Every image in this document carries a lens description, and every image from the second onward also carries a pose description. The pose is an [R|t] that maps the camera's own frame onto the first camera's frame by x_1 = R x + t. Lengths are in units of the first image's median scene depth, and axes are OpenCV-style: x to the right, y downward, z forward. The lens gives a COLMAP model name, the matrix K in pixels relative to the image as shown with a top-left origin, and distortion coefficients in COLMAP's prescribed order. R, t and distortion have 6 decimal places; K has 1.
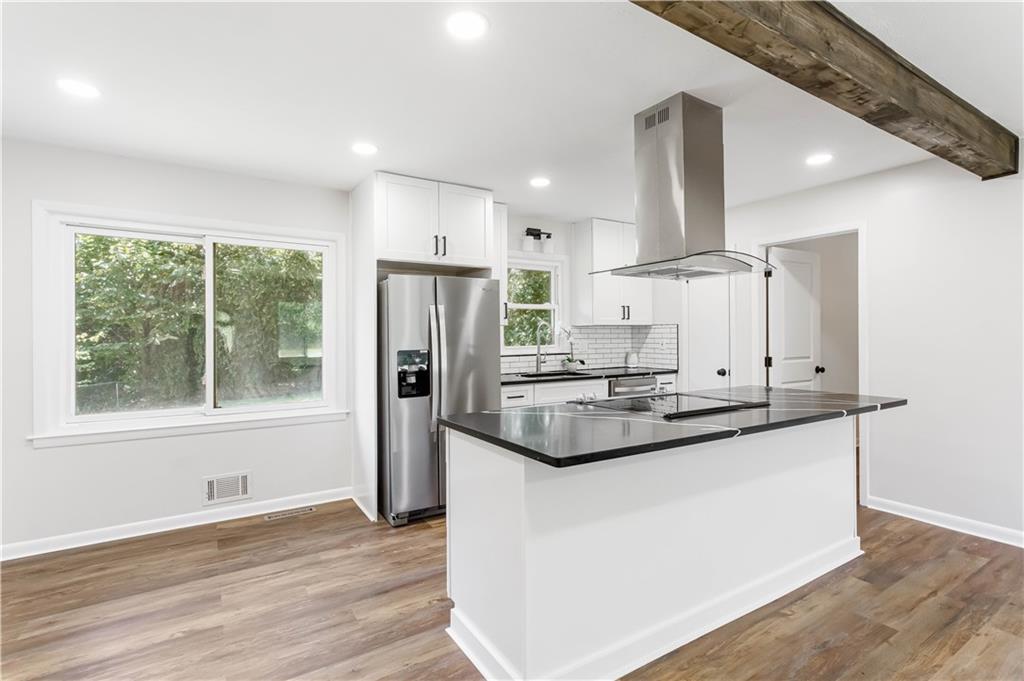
lens RADIAL K [[492.9, 0, 511.7], [0, 492.9, 334.1], [0, 0, 1]] dist [-0.000226, 0.005058]
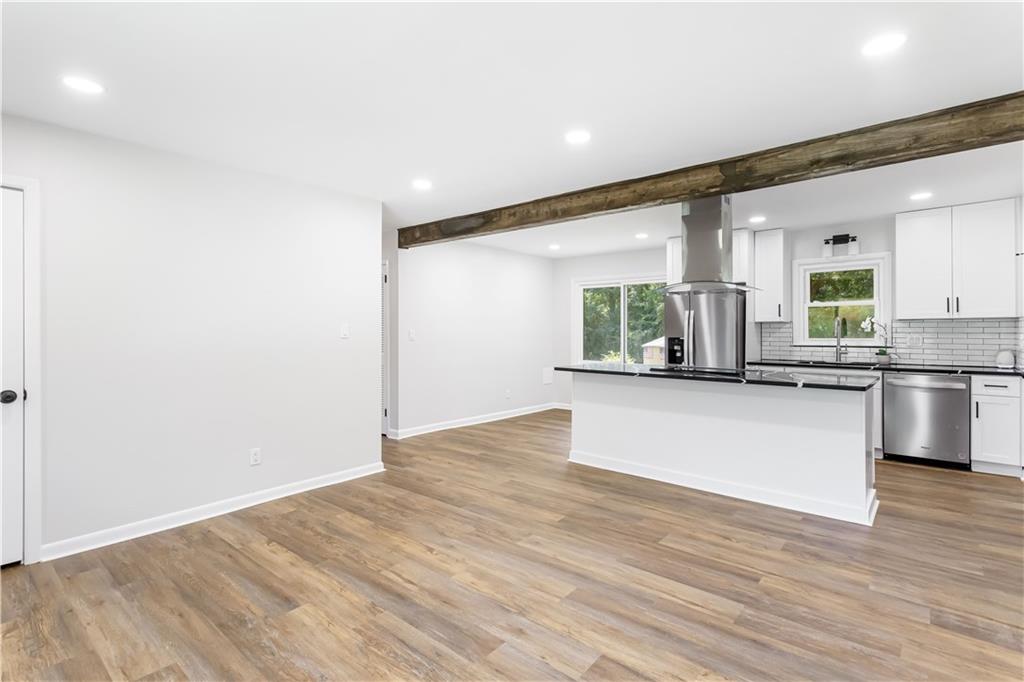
lens RADIAL K [[492.9, 0, 507.7], [0, 492.9, 330.2], [0, 0, 1]] dist [-0.000226, 0.005058]
pose [[0.291855, 0.005162, -0.956449, 1.124664], [0.002210, 0.999979, 0.006071, -0.004910], [0.956460, -0.003885, 0.291837, -0.078926]]
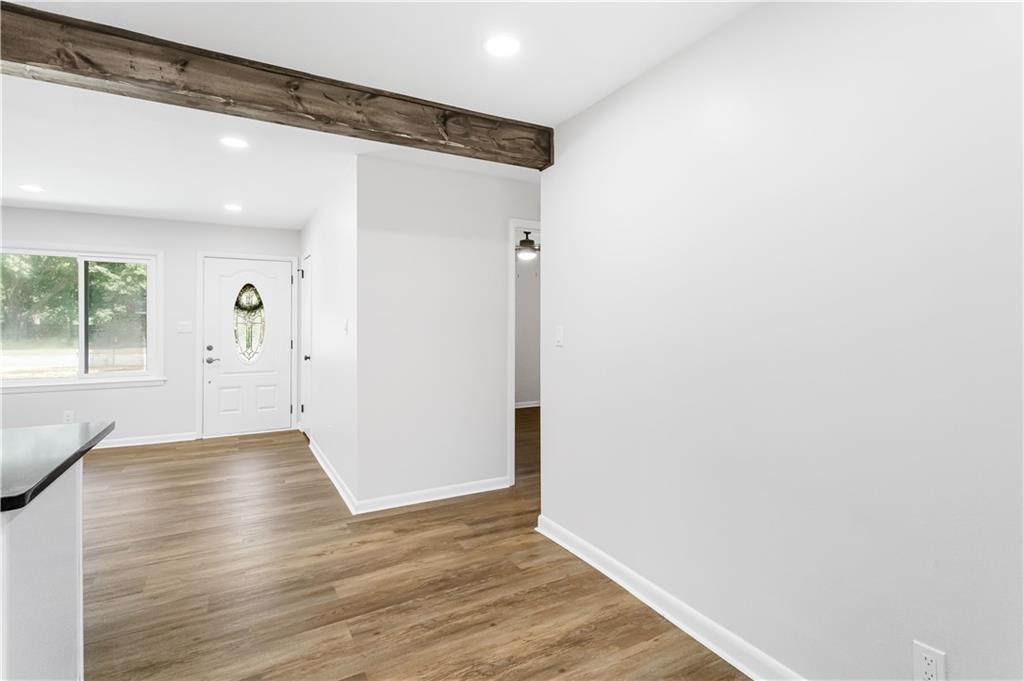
lens RADIAL K [[492.9, 0, 509.0], [0, 492.9, 321.9], [0, 0, 1]] dist [-0.000226, 0.005058]
pose [[-0.998812, 0.007855, 0.048092, -0.362607], [0.007511, 0.999945, -0.007340, 0.003484], [-0.048147, -0.006970, -0.998816, 0.816039]]
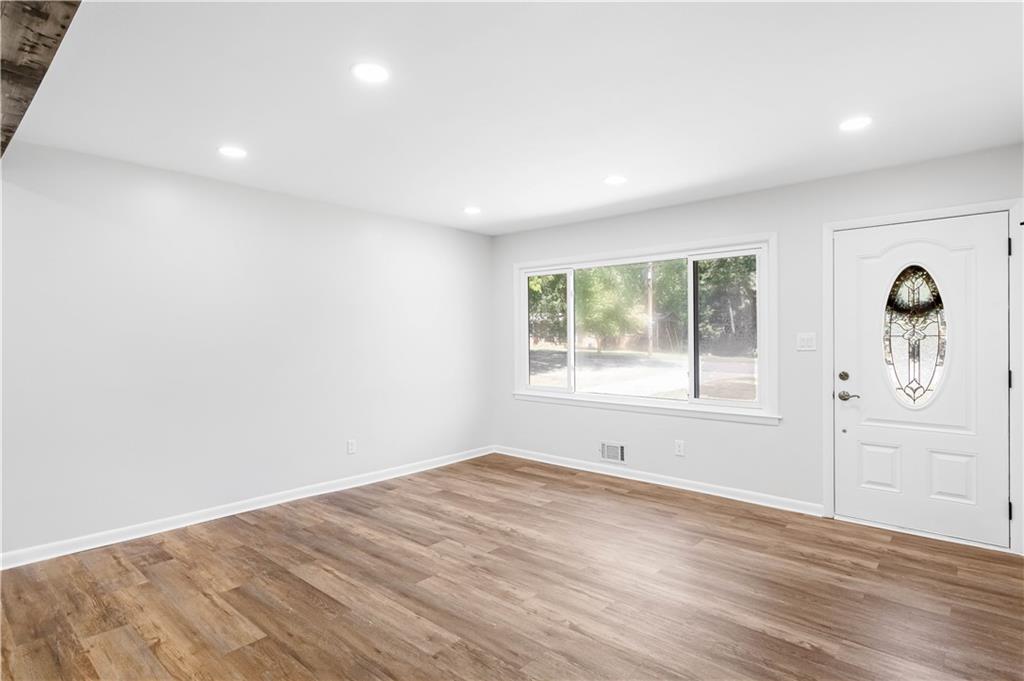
lens RADIAL K [[526.2, 0, 514.6], [0, 526.2, 335.3], [0, 0, 1]] dist [-0.004309, 0.003111]
pose [[-0.286878, 0.010817, 0.957906, -0.161405], [0.002353, 0.999941, -0.010587, -0.002727], [-0.957964, -0.000783, -0.286887, 0.260588]]
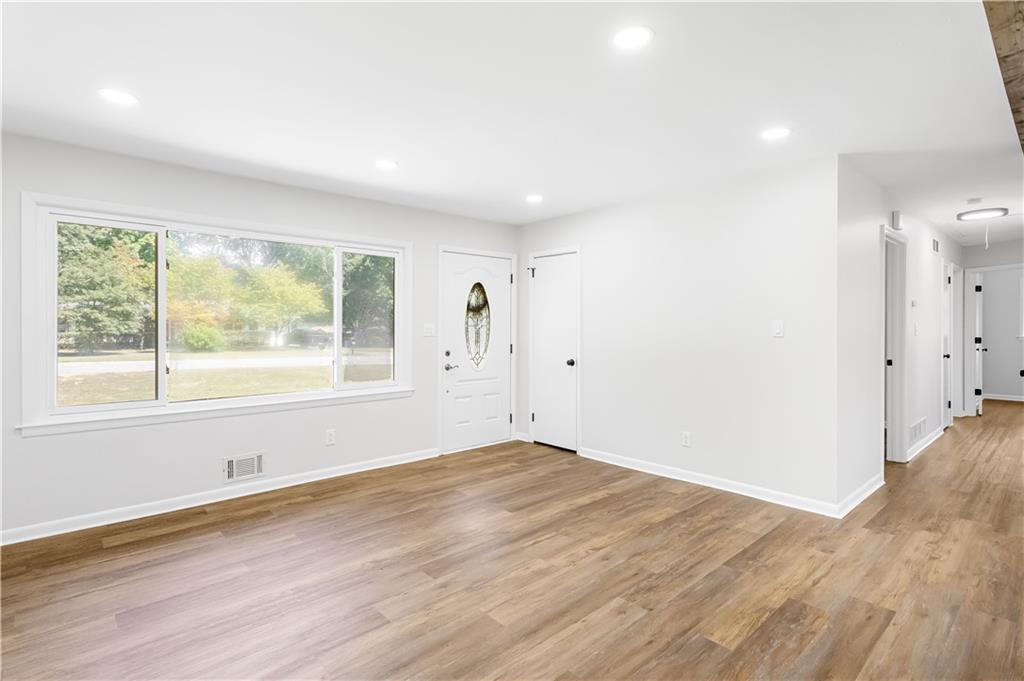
lens RADIAL K [[492.9, 0, 512.8], [0, 492.9, 331.9], [0, 0, 1]] dist [-0.000226, 0.005058]
pose [[-0.986068, 0.008947, -0.166101, 0.635423], [0.007787, 0.999941, 0.007637, -0.002463], [0.166159, 0.006237, -0.986079, 0.717018]]
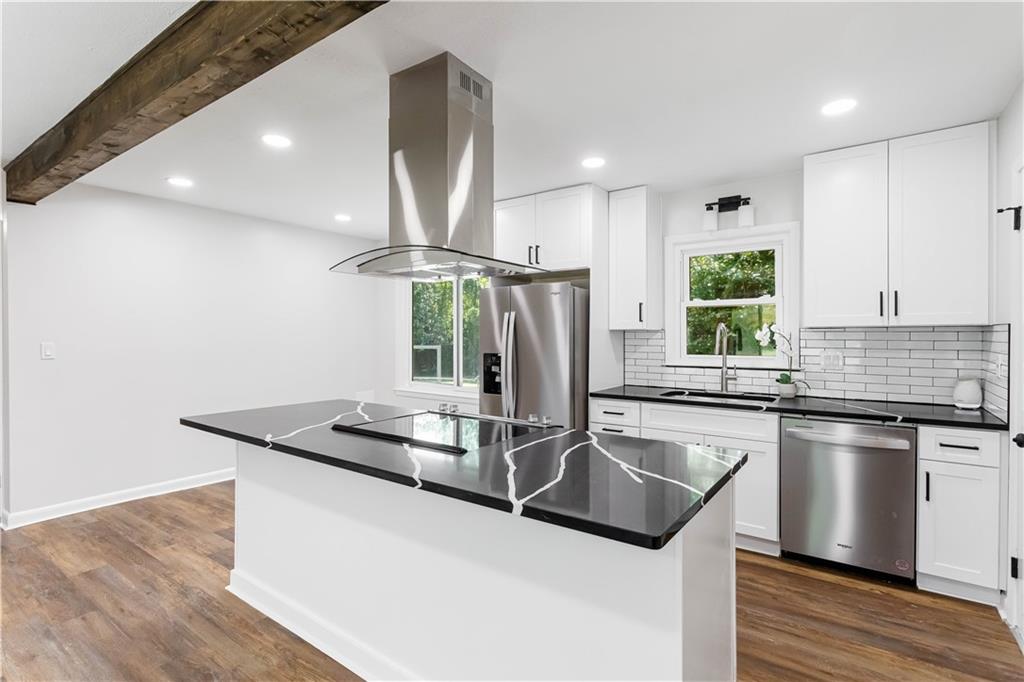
lens RADIAL K [[492.9, 0, 512.1], [0, 492.9, 337.4], [0, 0, 1]] dist [-0.000226, 0.005058]
pose [[0.378975, 0.013164, -0.925313, 0.755503], [0.000011, 0.999899, 0.014229, -0.017848], [0.925407, -0.005402, 0.378936, 0.515513]]
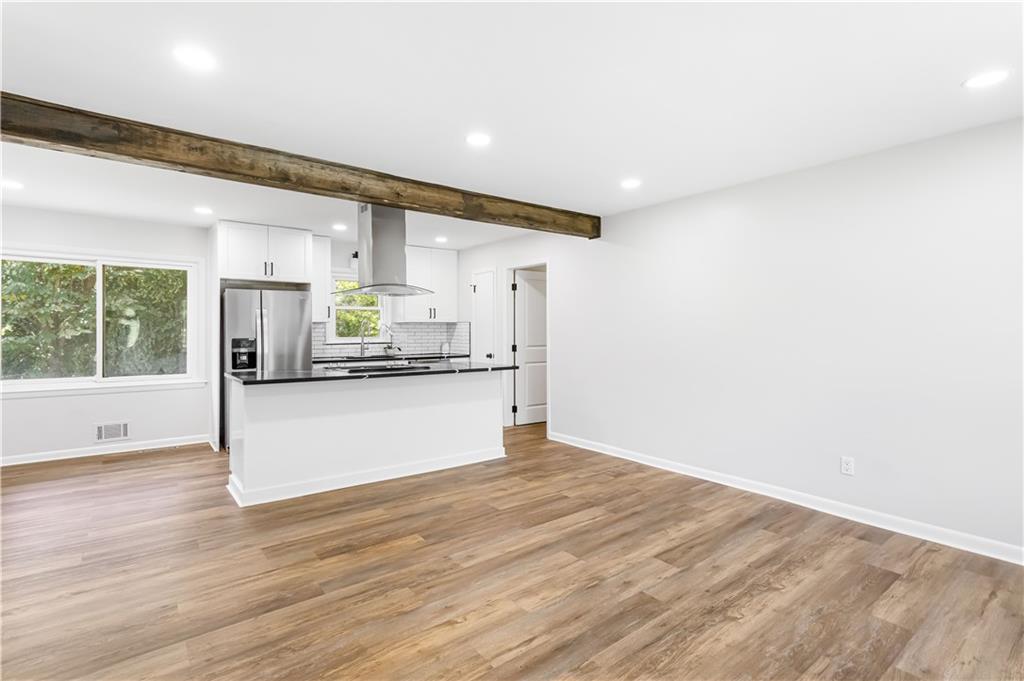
lens RADIAL K [[492.9, 0, 515.0], [0, 492.9, 333.8], [0, 0, 1]] dist [-0.000226, 0.005058]
pose [[0.994412, 0.004248, 0.105479, 0.409096], [-0.005353, 0.999934, 0.010196, -0.002092], [-0.105429, -0.010704, 0.994369, -0.522948]]
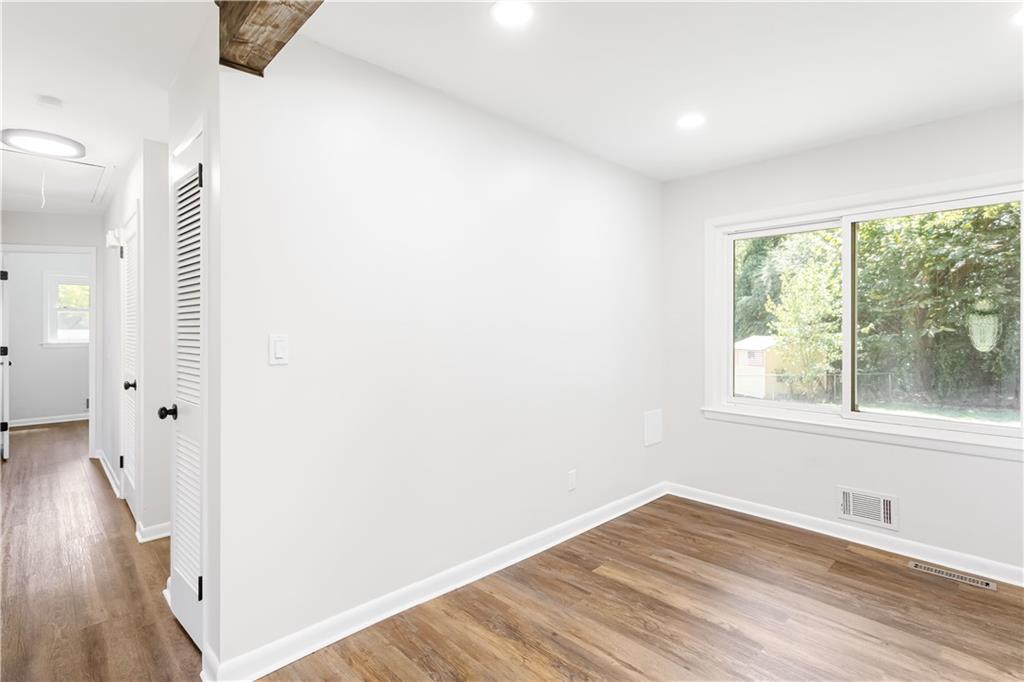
lens RADIAL K [[492.9, 0, 513.1], [0, 492.9, 329.4], [0, 0, 1]] dist [-0.000226, 0.005058]
pose [[0.207796, 0.007673, -0.978142, 0.116234], [0.000802, 0.999968, 0.008015, -0.003246], [0.978172, -0.002450, 0.207783, 0.198380]]
